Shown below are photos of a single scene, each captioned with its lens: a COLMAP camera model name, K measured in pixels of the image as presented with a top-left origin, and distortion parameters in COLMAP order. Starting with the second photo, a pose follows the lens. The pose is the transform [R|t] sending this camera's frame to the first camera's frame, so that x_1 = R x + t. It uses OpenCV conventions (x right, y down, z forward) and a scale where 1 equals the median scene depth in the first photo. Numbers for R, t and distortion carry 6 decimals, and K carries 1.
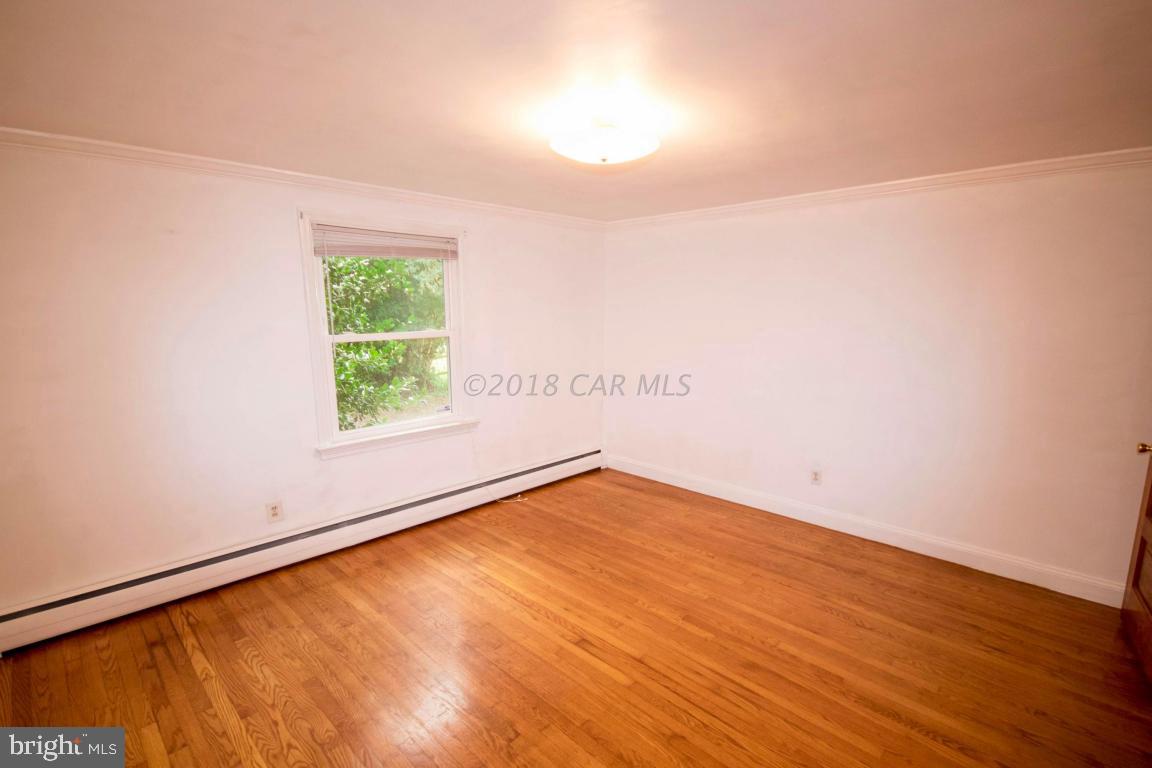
lens RADIAL K [[531.8, 0, 572.8], [0, 531.8, 402.7], [0, 0, 1]] dist [-0.003214, -0.001381]
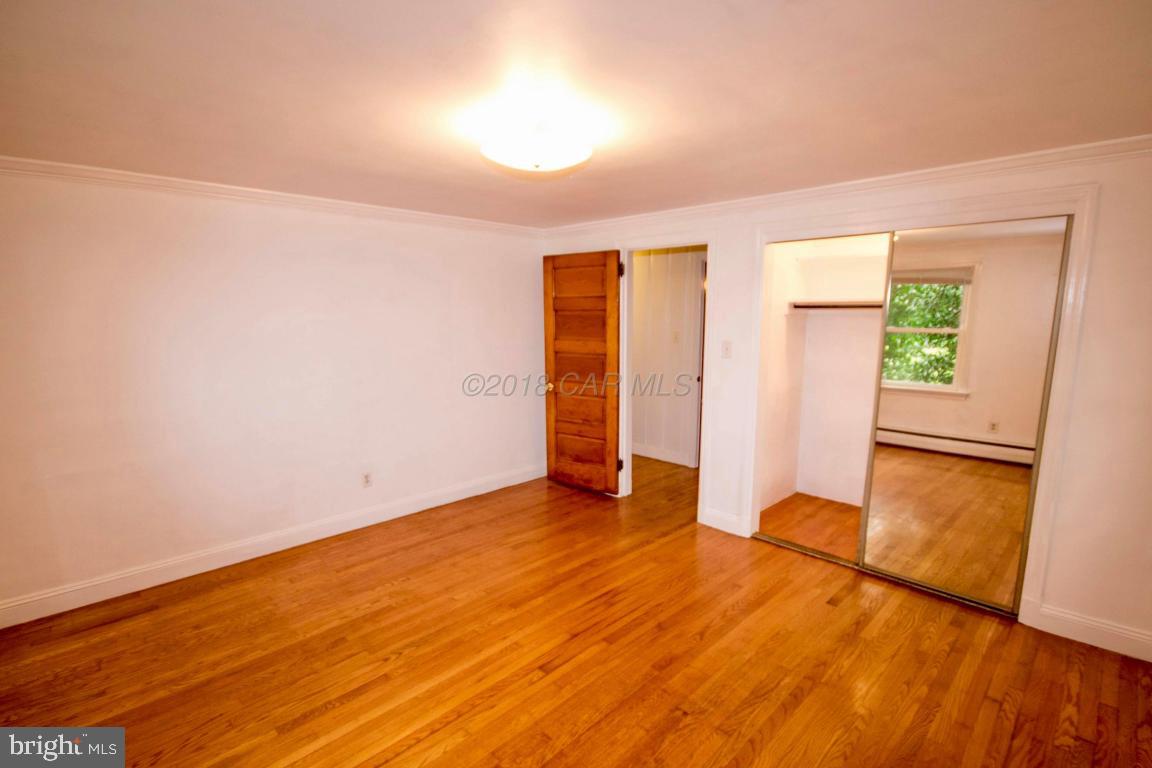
lens RADIAL K [[558.5, 0, 573.8], [0, 558.5, 401.5], [0, 0, 1]] dist [-0.000245, -0.000585]
pose [[-0.007741, -0.154282, 0.987997, -0.718868], [0.176775, 0.972254, 0.153209, -0.123376], [-0.984221, 0.175839, 0.019747, 0.685449]]
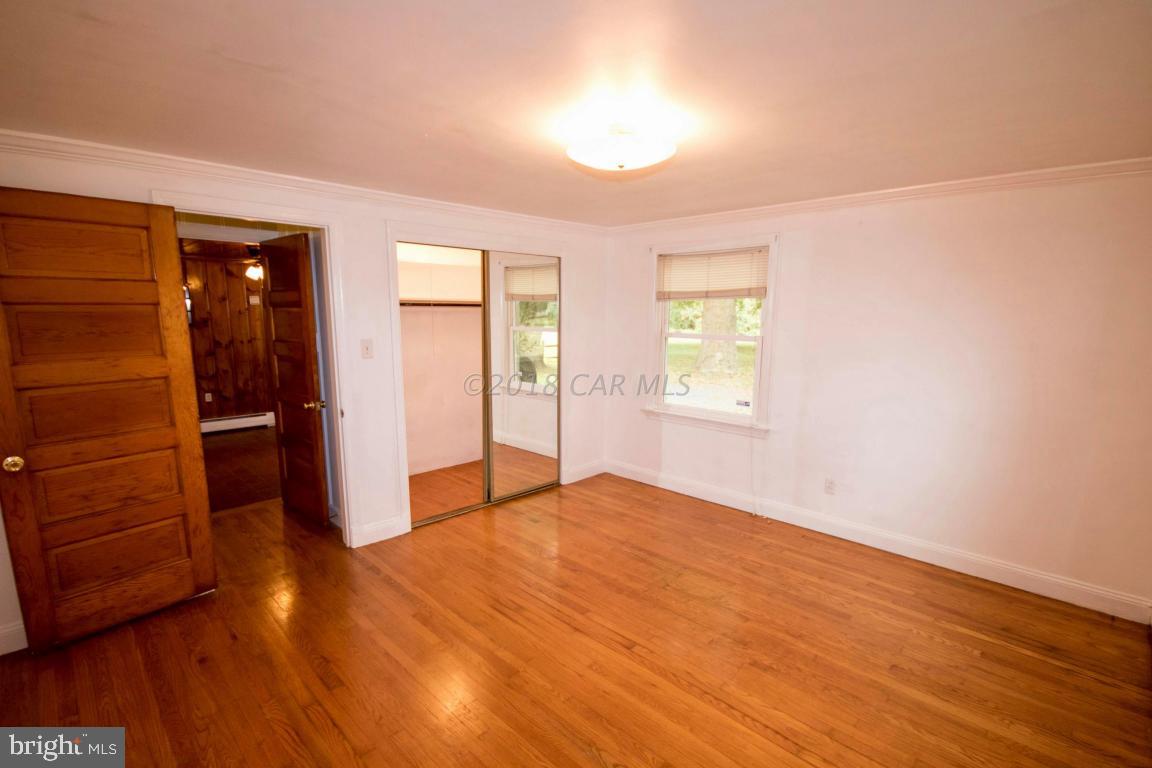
lens RADIAL K [[545.7, 0, 593.2], [0, 545.7, 398.5], [0, 0, 1]] dist [0.000285, 0.000405]
pose [[-0.999162, 0.004260, -0.040702, 0.103455], [-0.009577, 0.942616, 0.333742, -0.270075], [0.039788, 0.333852, -0.941785, 1.468217]]
